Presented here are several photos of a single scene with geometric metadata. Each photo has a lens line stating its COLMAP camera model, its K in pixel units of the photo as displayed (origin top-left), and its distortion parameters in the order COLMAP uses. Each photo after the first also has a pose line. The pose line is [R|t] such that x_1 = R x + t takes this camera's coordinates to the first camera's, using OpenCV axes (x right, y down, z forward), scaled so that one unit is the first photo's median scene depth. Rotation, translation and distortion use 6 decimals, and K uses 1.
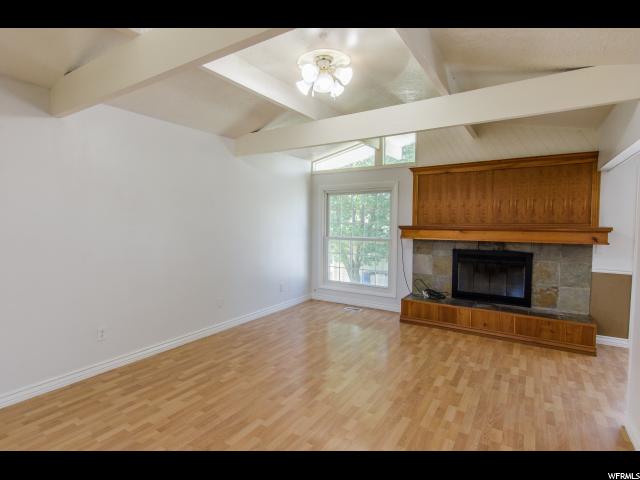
lens RADIAL K [[338.9, 0, 318.2], [0, 338.9, 240.6], [0, 0, 1]] dist [0.017498, -0.000069]
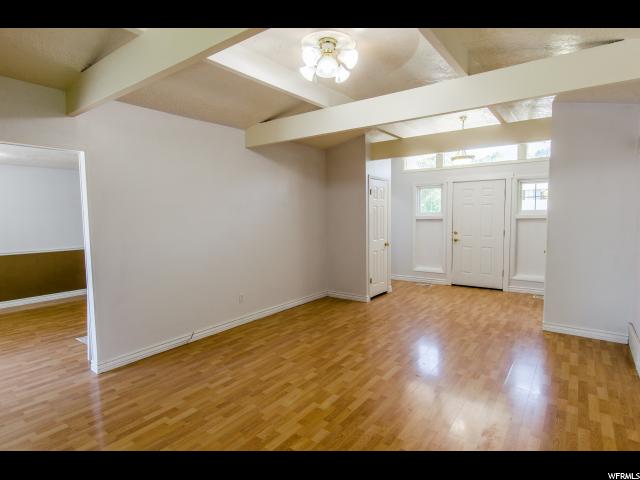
lens RADIAL K [[340.3, 0, 323.3], [0, 340.3, 238.2], [0, 0, 1]] dist [-0.003691, -0.000994]
pose [[-0.998646, 0.004153, 0.051846, -0.010836], [0.010911, 0.991356, 0.130746, -0.071808], [-0.050855, 0.131135, -0.990059, 1.234468]]
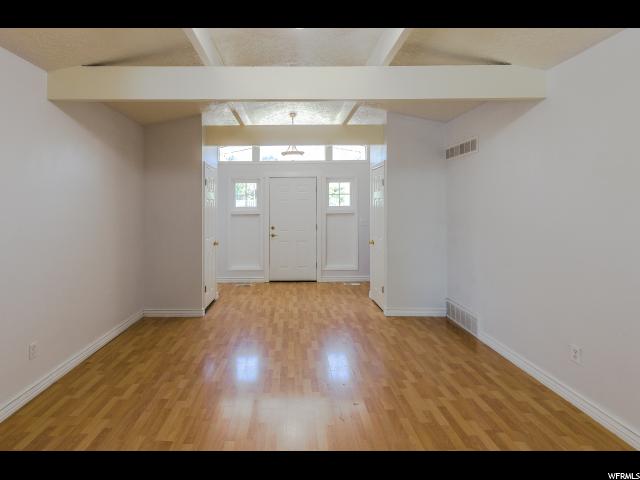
lens RADIAL K [[338.9, 0, 285.4], [0, 338.9, 202.1], [0, 0, 1]] dist [0.017498, -0.000069]
pose [[-0.843768, -0.009014, -0.536633, 0.247538], [-0.030627, 0.999038, 0.031374, -0.052365], [0.535834, 0.042908, -0.843232, 0.976829]]
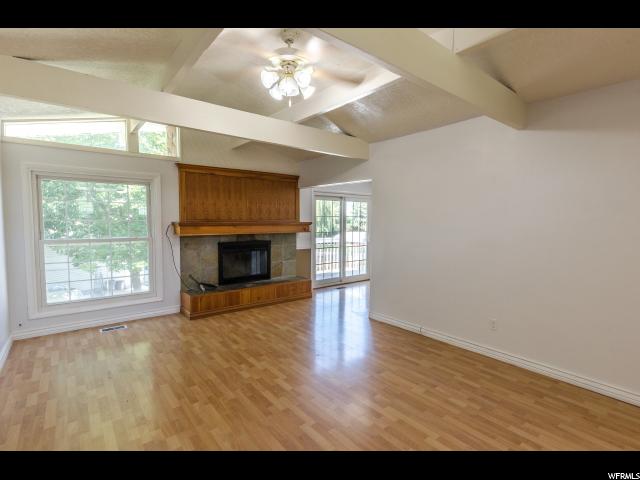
lens RADIAL K [[319.0, 0, 323.1], [0, 319.0, 239.4], [0, 0, 1]] dist [0.006150, 0.000169]
pose [[0.305168, -0.060813, 0.950355, -0.564653], [0.050347, 0.997594, 0.047669, -0.020950], [-0.950967, 0.033300, 0.307495, 0.378714]]
